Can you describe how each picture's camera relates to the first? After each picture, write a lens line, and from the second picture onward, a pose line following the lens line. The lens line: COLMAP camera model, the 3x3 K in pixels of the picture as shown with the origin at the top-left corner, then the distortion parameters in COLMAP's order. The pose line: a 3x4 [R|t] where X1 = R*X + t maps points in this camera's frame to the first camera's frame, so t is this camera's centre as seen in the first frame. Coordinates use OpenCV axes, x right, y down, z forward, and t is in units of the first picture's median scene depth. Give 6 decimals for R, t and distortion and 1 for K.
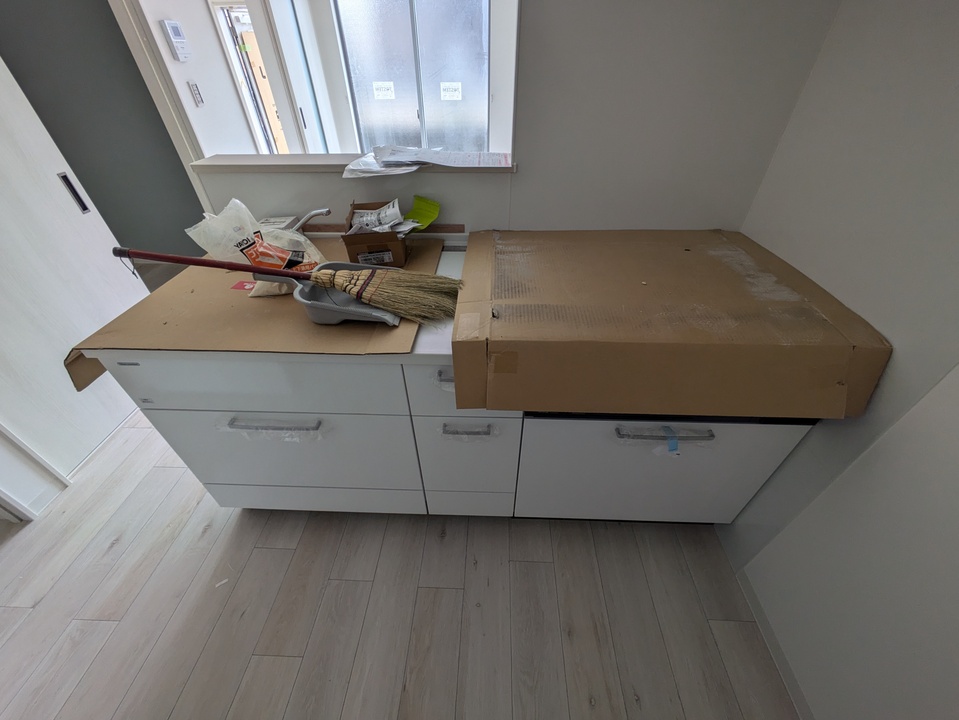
lens RADIAL K [[376.8, 0, 476.9], [0, 376.8, 367.1], [0, 0, 1]] dist [0.000423, 0.000307]
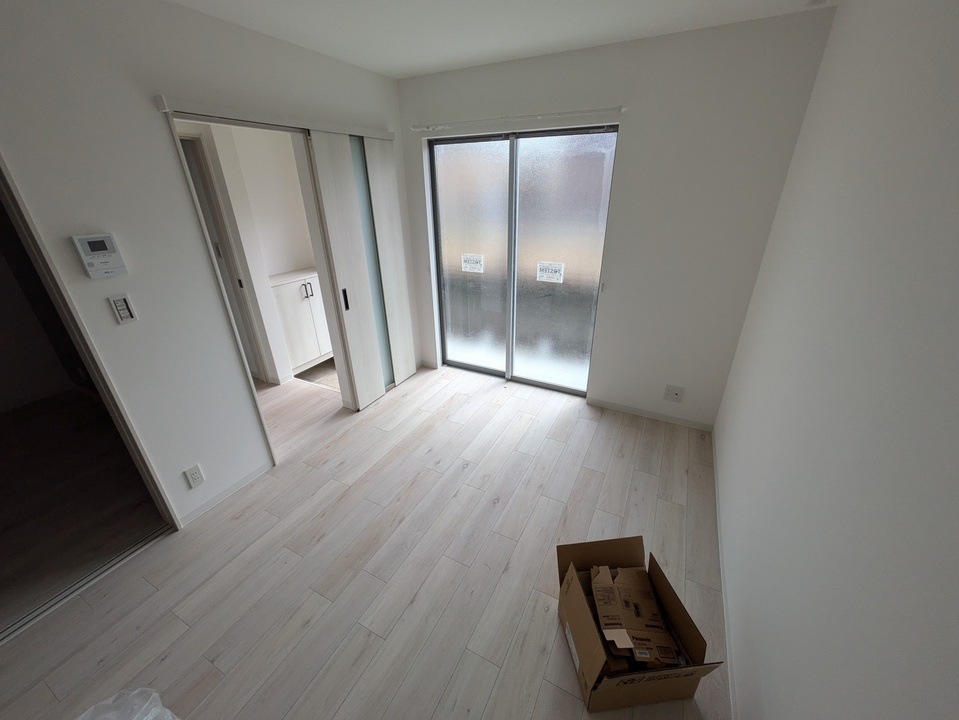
lens RADIAL K [[376.8, 0, 476.7], [0, 376.8, 366.5], [0, 0, 1]] dist [0.000423, 0.000307]
pose [[0.907010, 0.180640, -0.380398, 0.171250], [-0.267464, 0.944838, -0.189059, -0.546828], [0.325263, 0.273221, 0.905292, 0.476555]]
